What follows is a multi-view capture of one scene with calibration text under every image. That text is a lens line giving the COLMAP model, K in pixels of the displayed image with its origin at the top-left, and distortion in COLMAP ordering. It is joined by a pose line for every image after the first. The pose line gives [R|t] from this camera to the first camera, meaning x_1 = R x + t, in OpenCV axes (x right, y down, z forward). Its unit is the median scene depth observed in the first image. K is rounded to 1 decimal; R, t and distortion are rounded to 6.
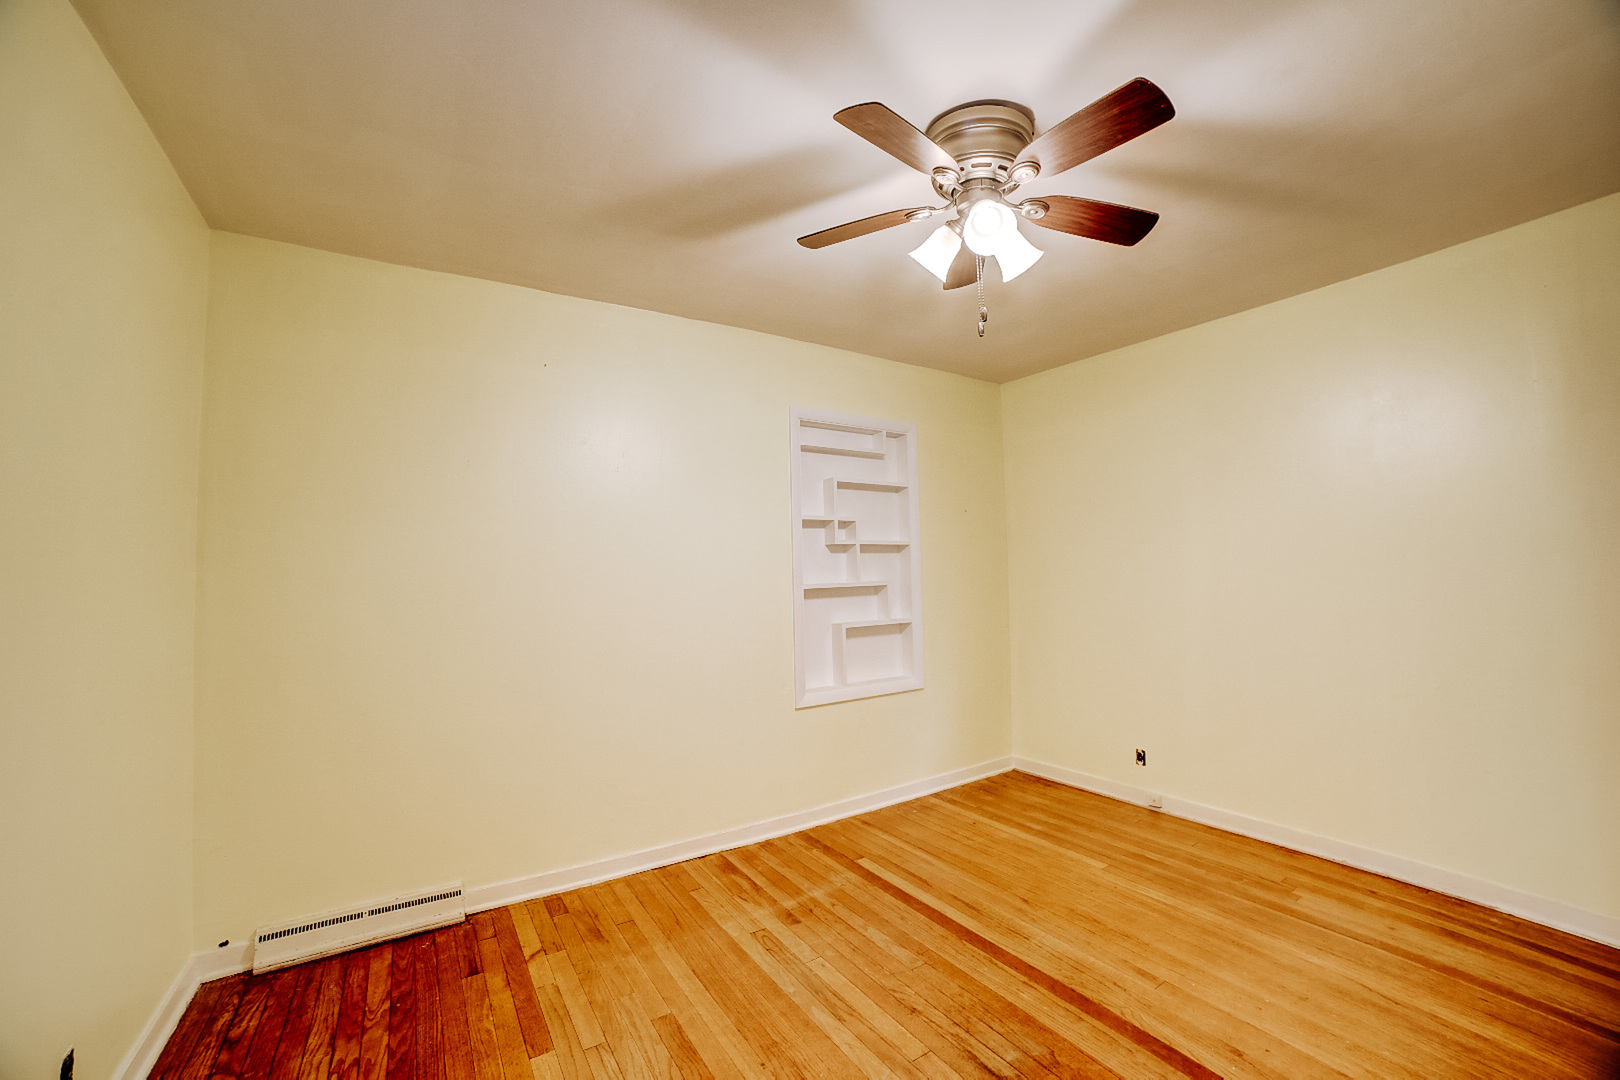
lens RADIAL K [[639.6, 0, 804.8], [0, 639.6, 546.6], [0, 0, 1]] dist [-0.113944, 0.039221]
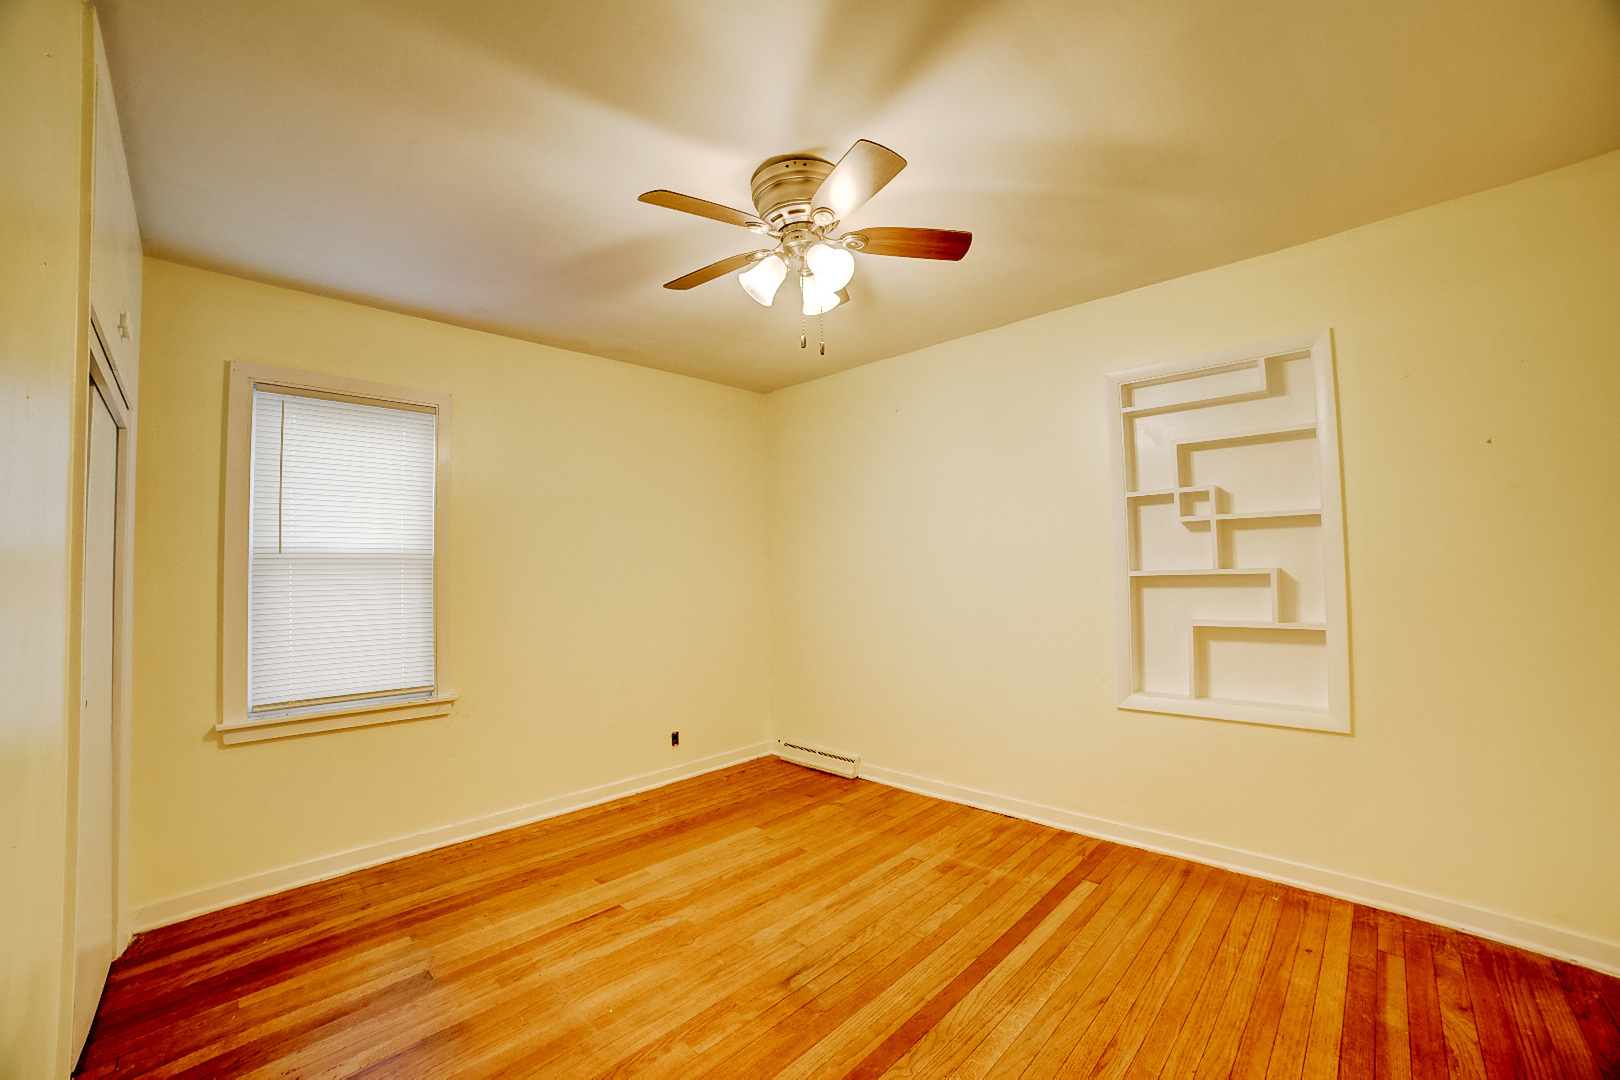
lens RADIAL K [[639.6, 0, 804.8], [0, 639.6, 546.6], [0, 0, 1]] dist [-0.113944, 0.039221]
pose [[0.224818, -0.015184, -0.974282, 0.964367], [0.057604, 0.998337, -0.002267, 0.001634], [0.972697, -0.055613, 0.225319, 0.490203]]
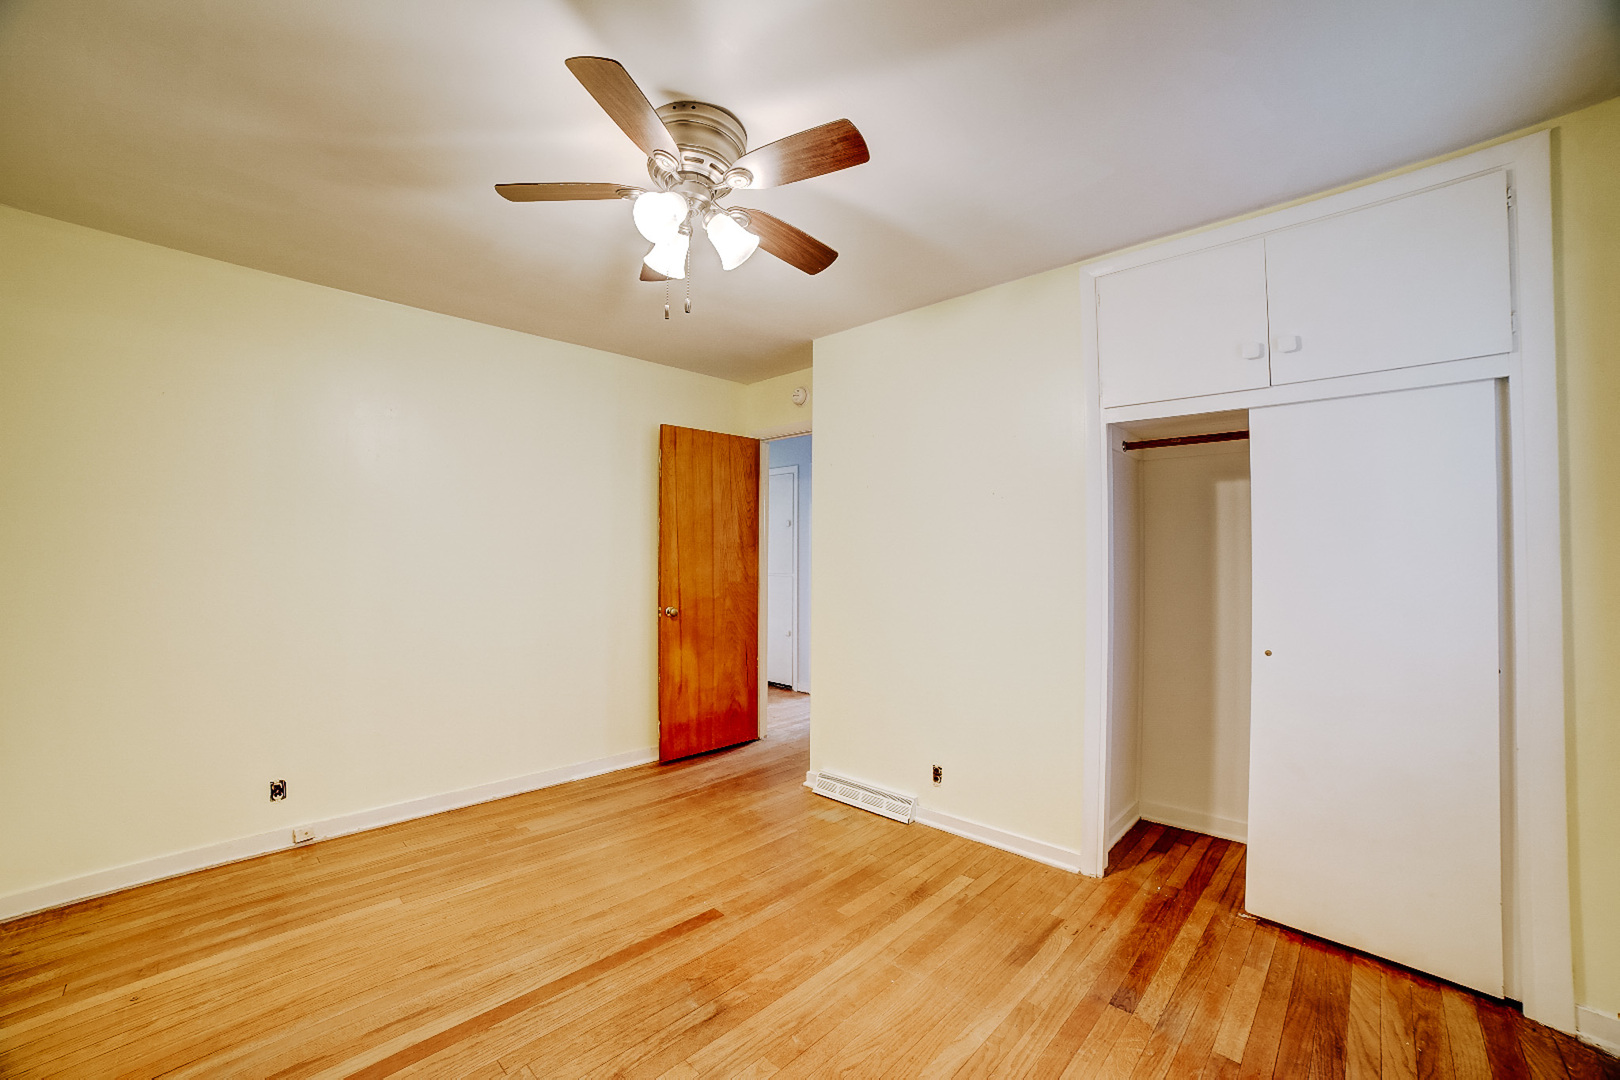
lens RADIAL K [[639.6, 0, 804.8], [0, 639.6, 546.6], [0, 0, 1]] dist [-0.113944, 0.039221]
pose [[-0.229020, 0.034851, 0.972798, -0.514759], [-0.040814, 0.998136, -0.045367, 0.040459], [-0.972566, -0.050094, -0.227171, 0.699550]]
